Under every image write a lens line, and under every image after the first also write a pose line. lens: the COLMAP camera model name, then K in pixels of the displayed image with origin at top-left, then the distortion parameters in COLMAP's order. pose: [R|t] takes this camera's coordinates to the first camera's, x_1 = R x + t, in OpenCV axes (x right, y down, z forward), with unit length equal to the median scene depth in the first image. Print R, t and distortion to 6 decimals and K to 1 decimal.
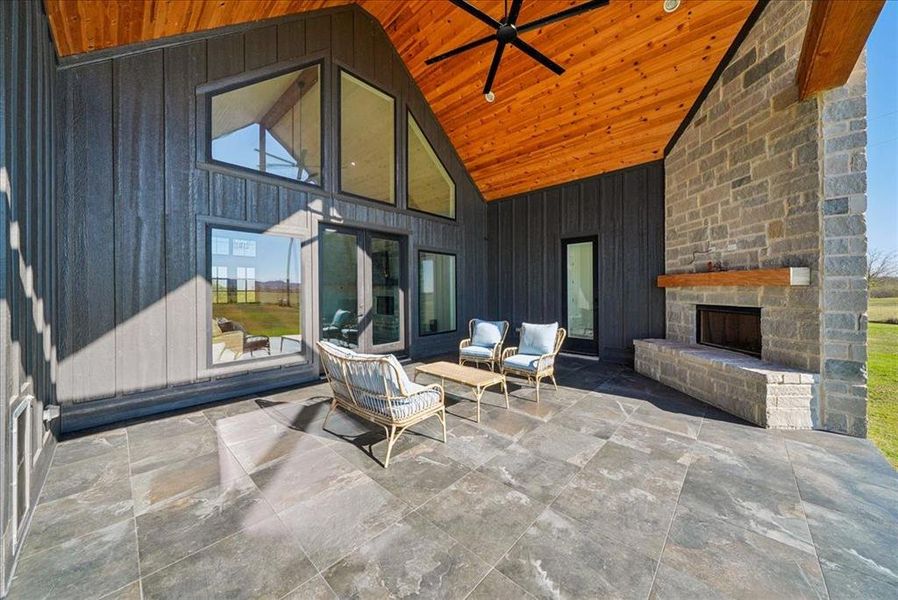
lens RADIAL K [[314.5, 0, 449.9], [0, 314.5, 293.2], [0, 0, 1]] dist [-0.000789, -0.000032]
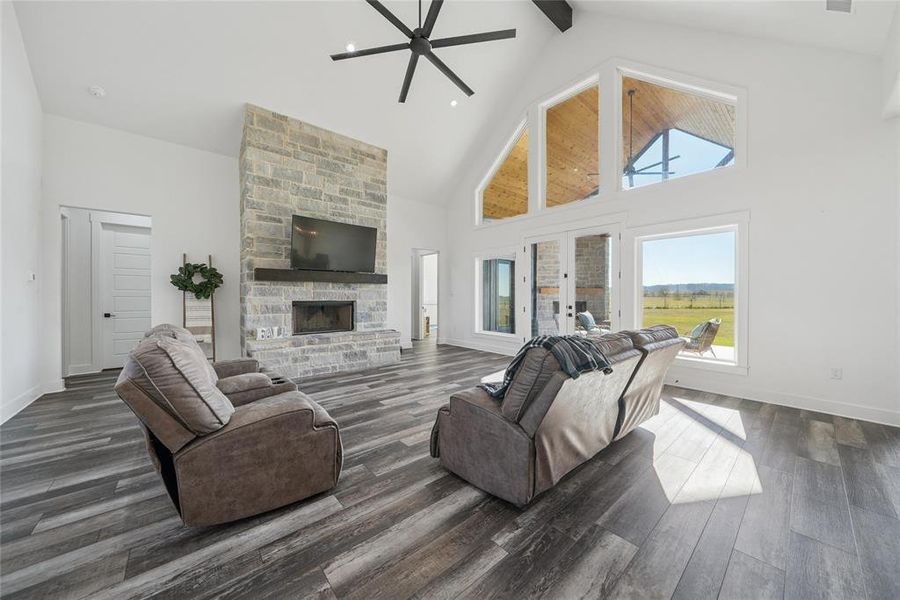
lens RADIAL K [[312.9, 0, 450.0], [0, 312.9, 300.0], [0, 0, 1]] dist [-0.000453, -0.000047]
pose [[0.108709, -0.004161, 0.994065, -1.579356], [0.004784, 0.999982, 0.003662, 0.013910], [-0.994062, 0.004358, 0.108727, 1.525557]]
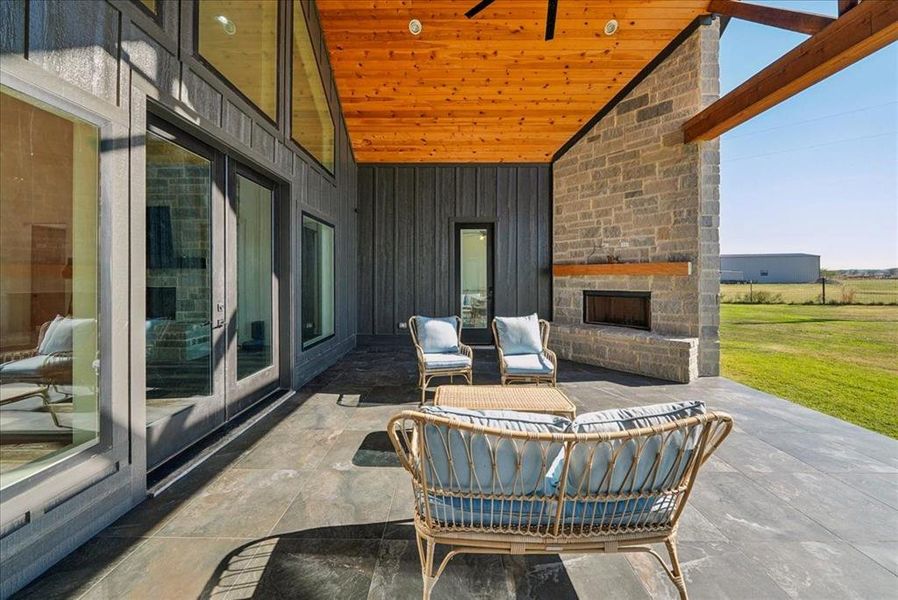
lens RADIAL K [[321.6, 0, 448.8], [0, 321.6, 278.2], [0, 0, 1]] dist [0.000327, 0.000055]
pose [[0.732546, 0.006856, 0.680683, -0.432163], [0.002238, 0.999920, -0.012480, 0.003327], [-0.680714, 0.010666, 0.732472, 0.464236]]
